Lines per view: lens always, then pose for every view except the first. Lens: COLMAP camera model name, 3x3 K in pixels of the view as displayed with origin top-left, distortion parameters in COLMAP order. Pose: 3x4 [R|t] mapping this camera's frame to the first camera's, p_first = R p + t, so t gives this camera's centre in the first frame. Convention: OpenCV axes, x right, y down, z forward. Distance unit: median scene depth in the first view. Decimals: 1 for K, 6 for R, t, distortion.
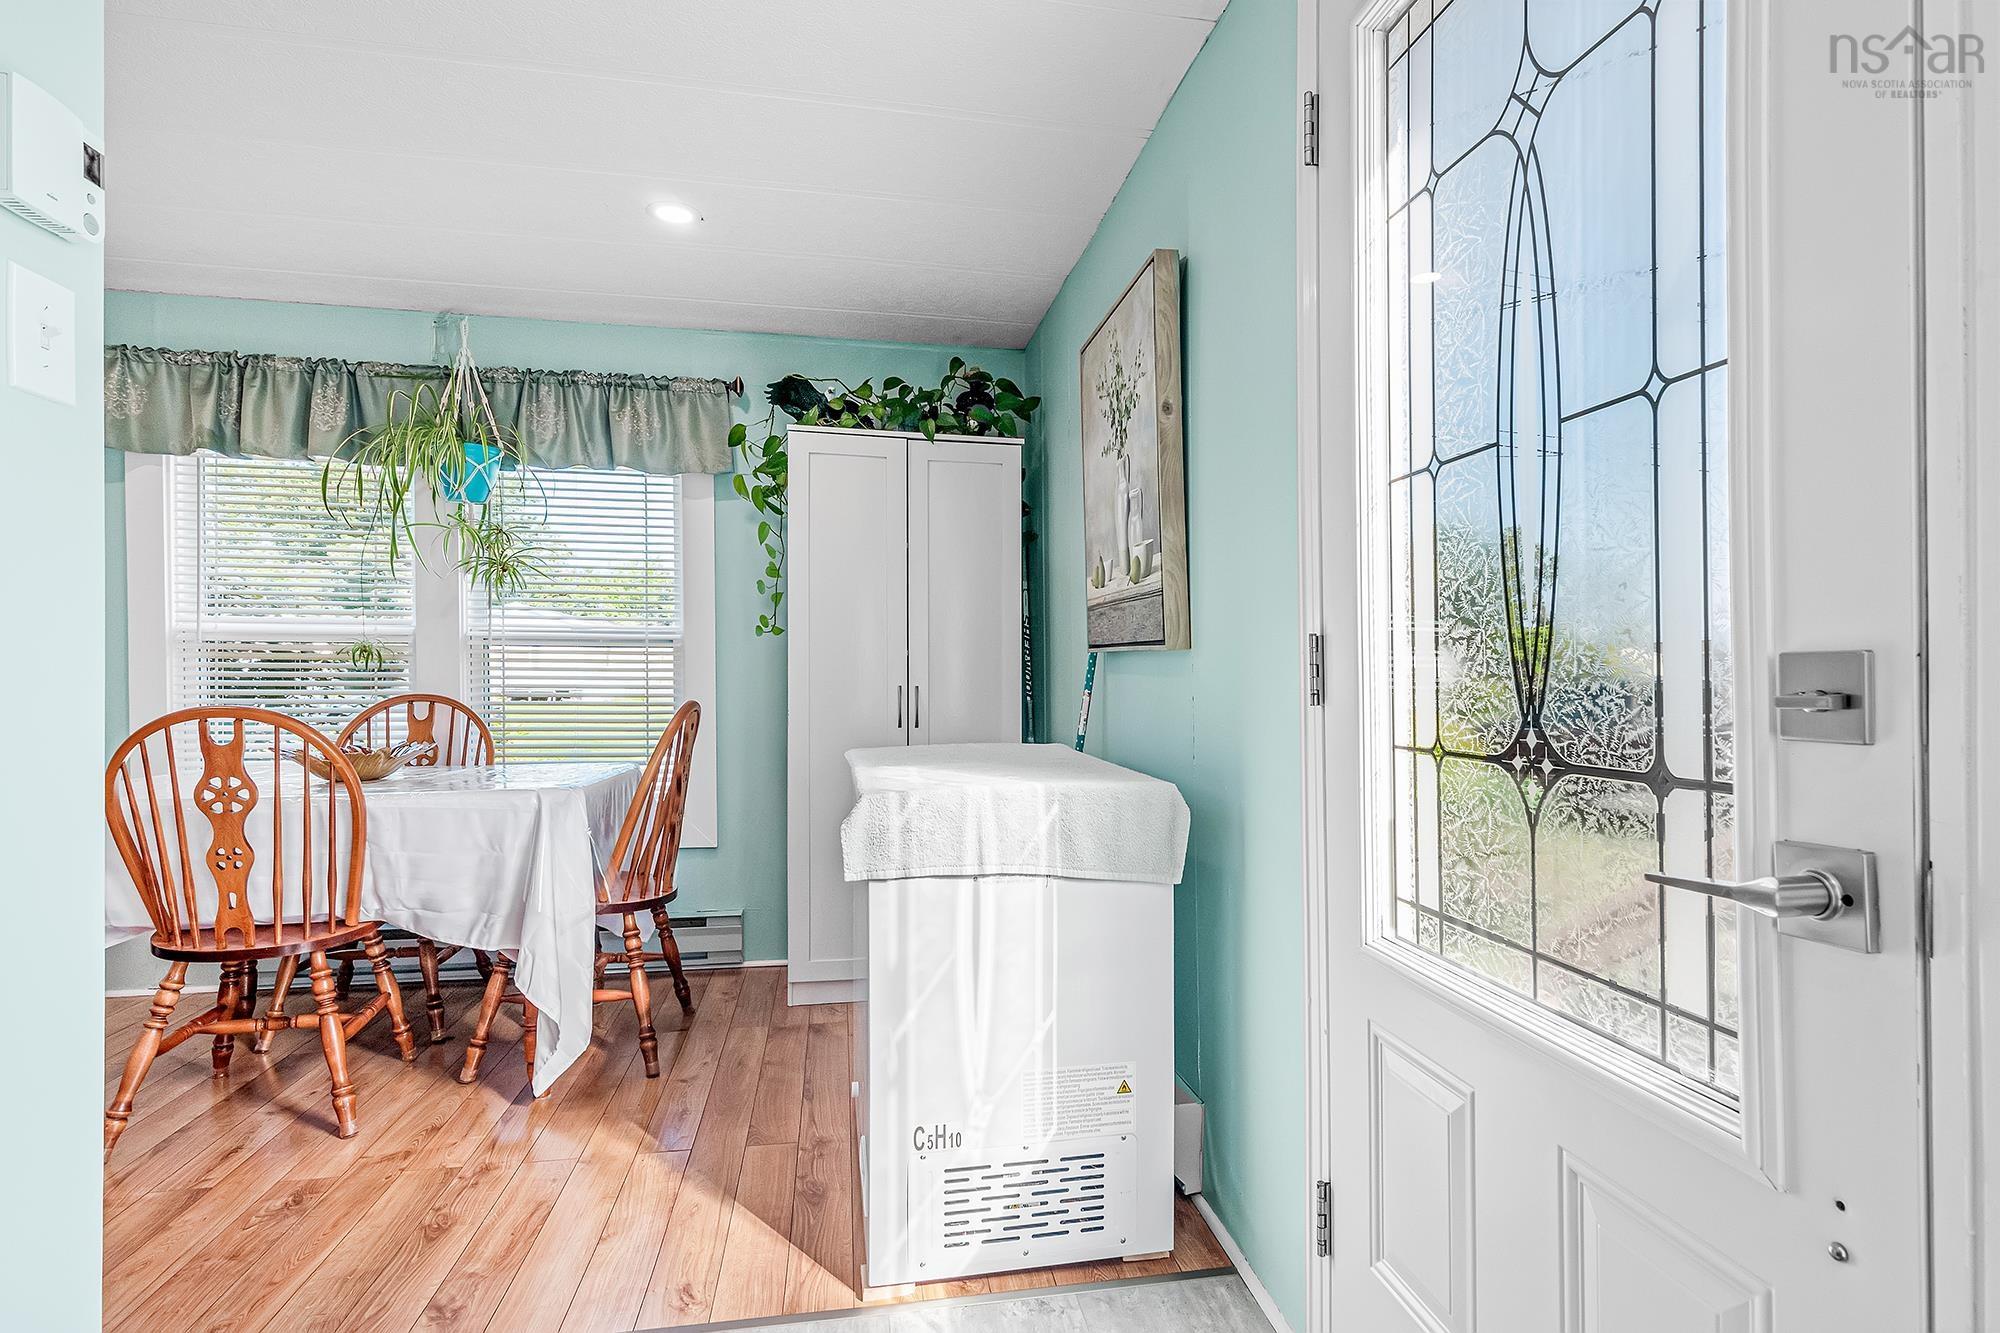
lens RADIAL K [[918.1, 0, 1036.8], [0, 918.1, 657.1], [0, 0, 1]] dist [-0.000890, 0.000053]
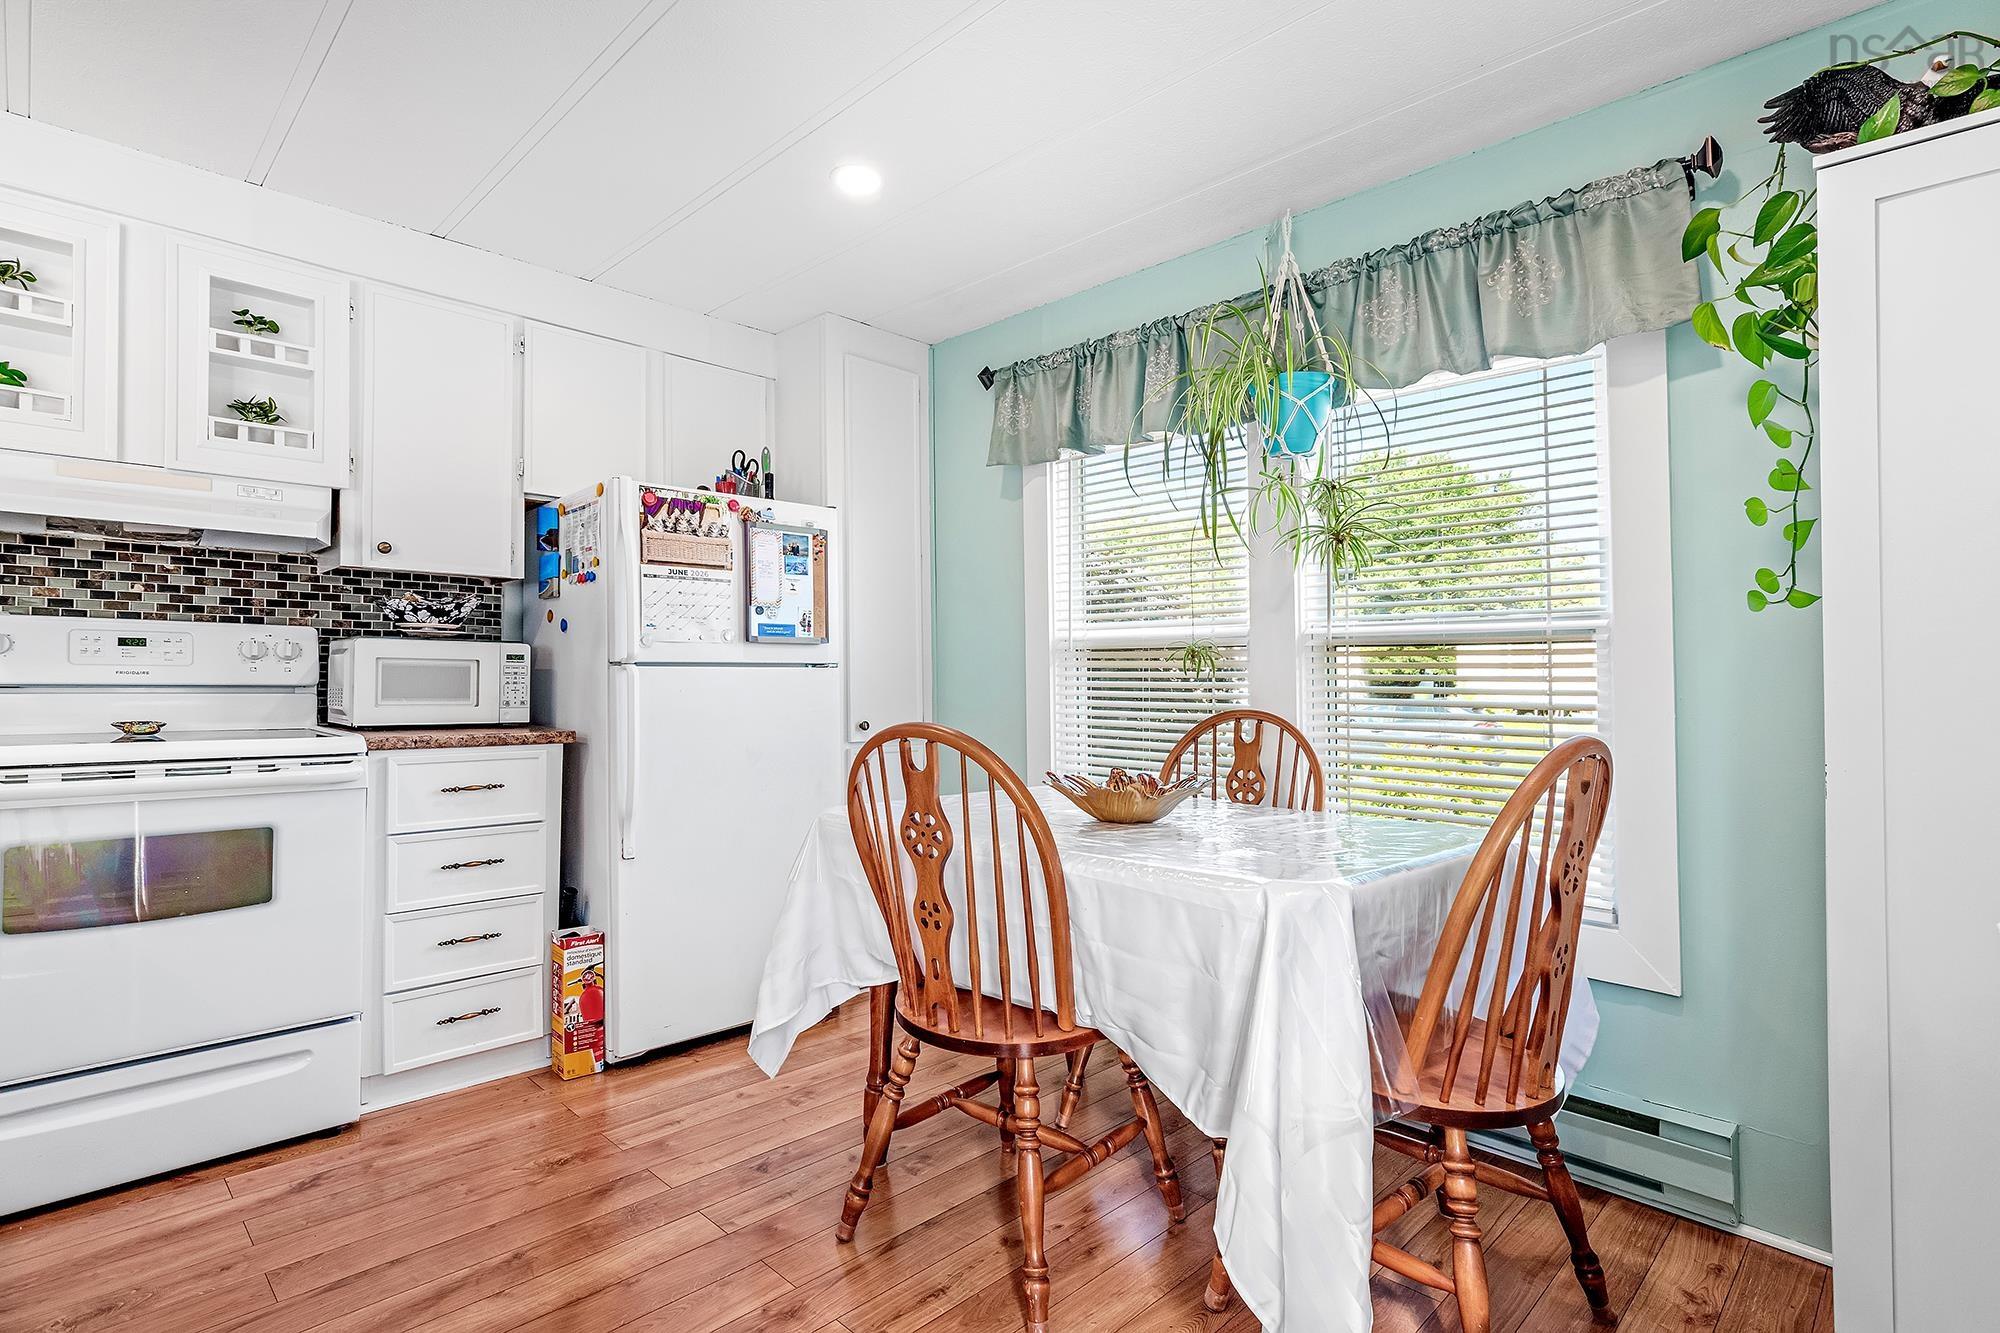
lens RADIAL K [[1006.0, 0, 1000.0], [0, 1006.0, 666.5], [0, 0, 1]] dist [0.000751, 0.000995]
pose [[0.559147, -0.012989, -0.828967, -0.076200], [0.010687, 0.999907, -0.008459, 0.007836], [0.829000, -0.004130, 0.559234, 0.344735]]
